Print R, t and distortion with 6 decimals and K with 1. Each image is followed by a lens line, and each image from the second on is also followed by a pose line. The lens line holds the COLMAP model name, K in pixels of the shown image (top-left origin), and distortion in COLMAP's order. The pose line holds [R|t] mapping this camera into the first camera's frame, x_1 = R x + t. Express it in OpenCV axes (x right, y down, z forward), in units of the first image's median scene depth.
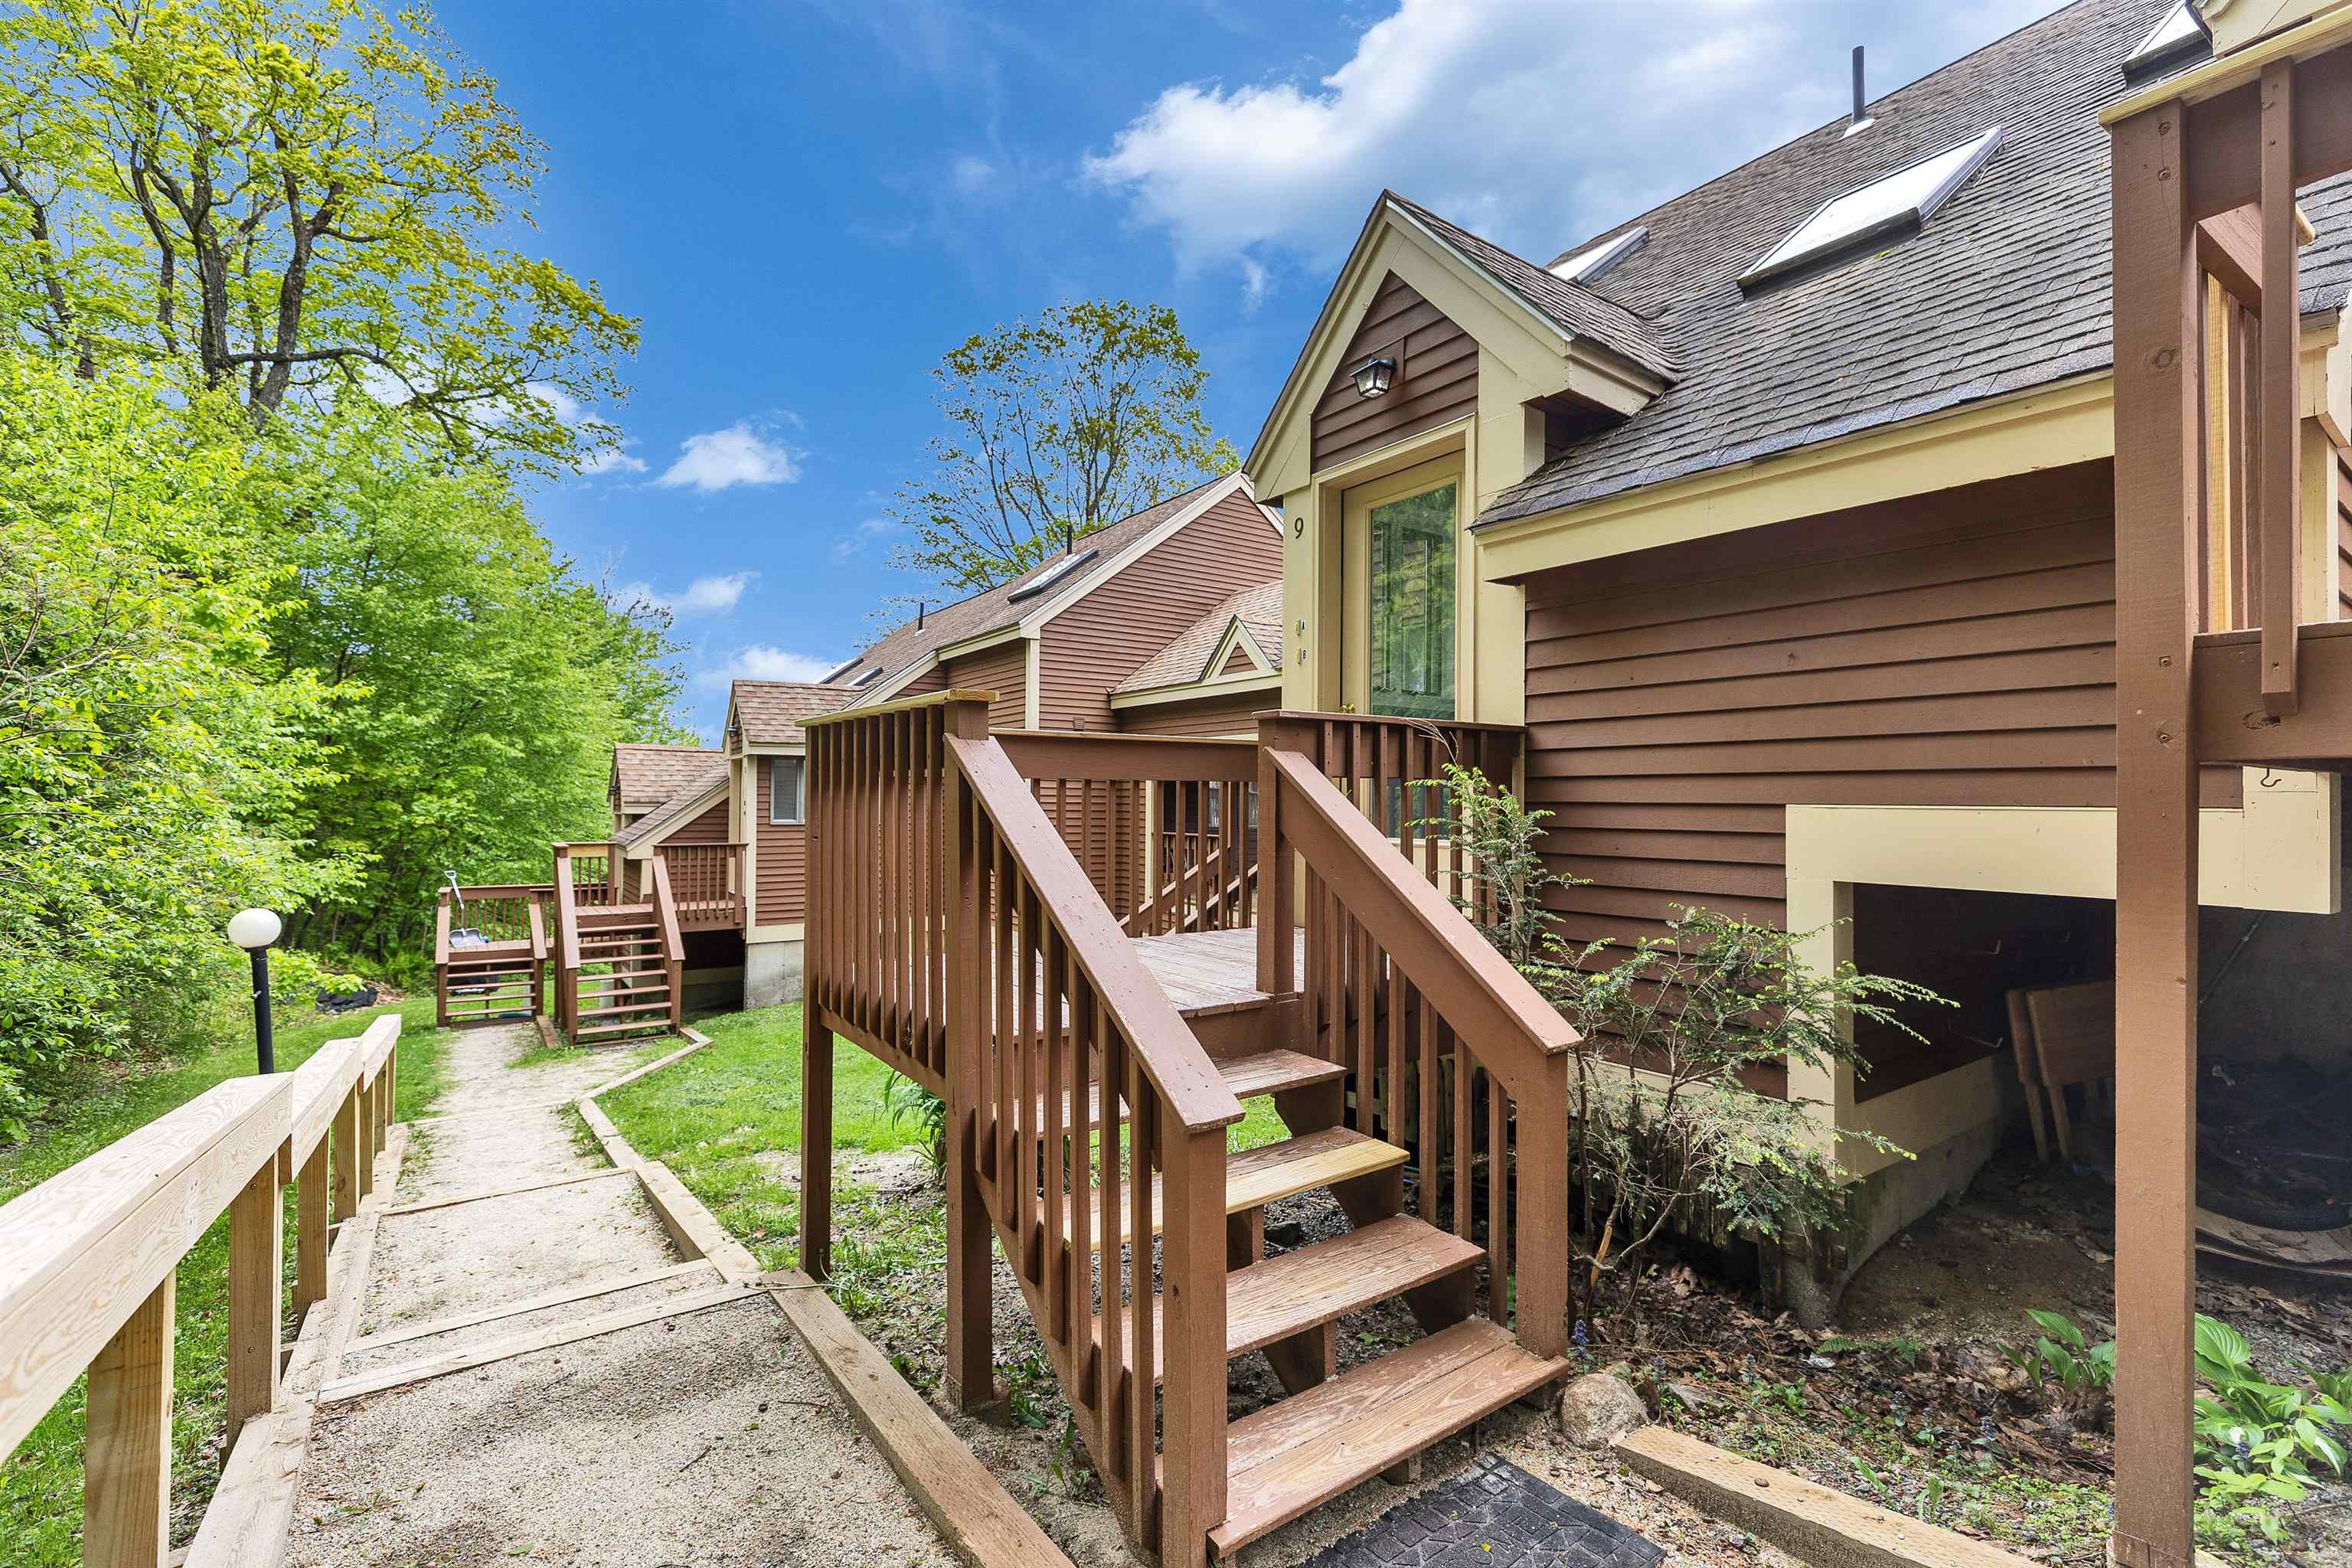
lens RADIAL K [[1067.1, 0, 1182.9], [0, 1067.1, 783.8], [0, 0, 1]] dist [0.004419, -0.000126]
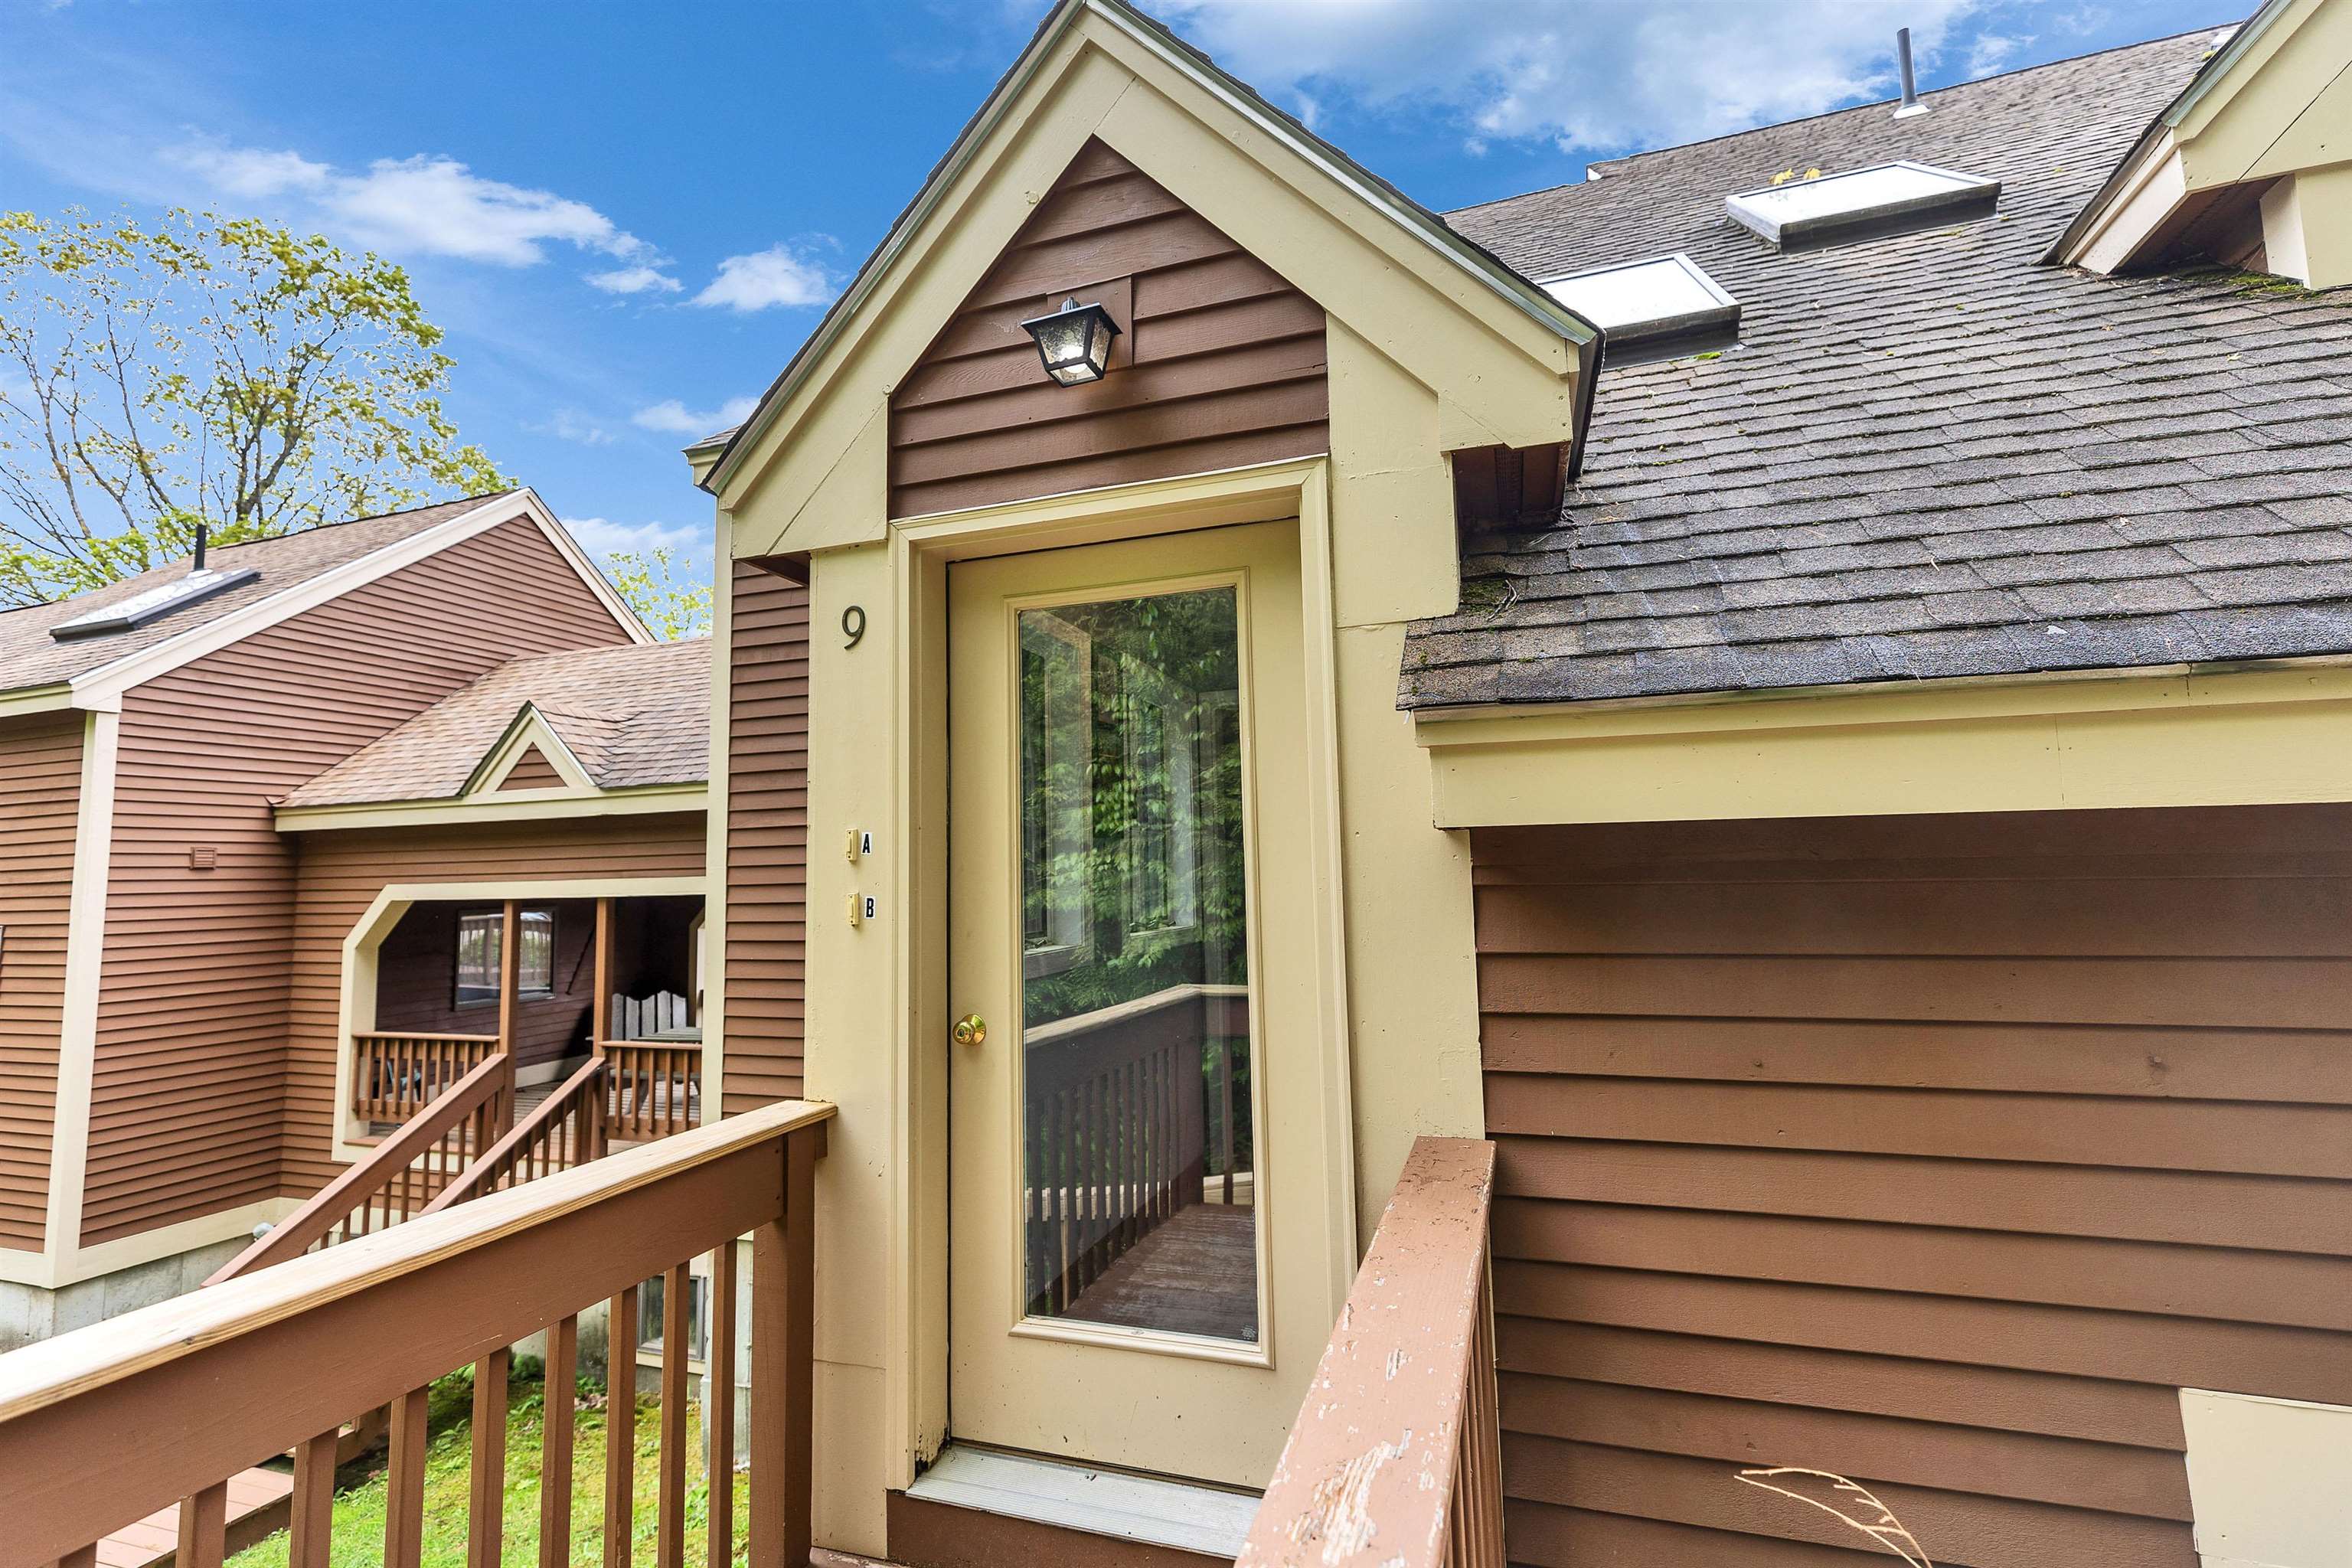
lens RADIAL K [[1067.1, 0, 1160.7], [0, 1067.1, 761.8], [0, 0, 1]] dist [0.004419, -0.000126]
pose [[0.808026, 0.033300, 0.588205, -0.019918], [0.016380, 0.996745, -0.078931, -0.053915], [-0.588919, 0.073414, 0.804851, 0.208303]]
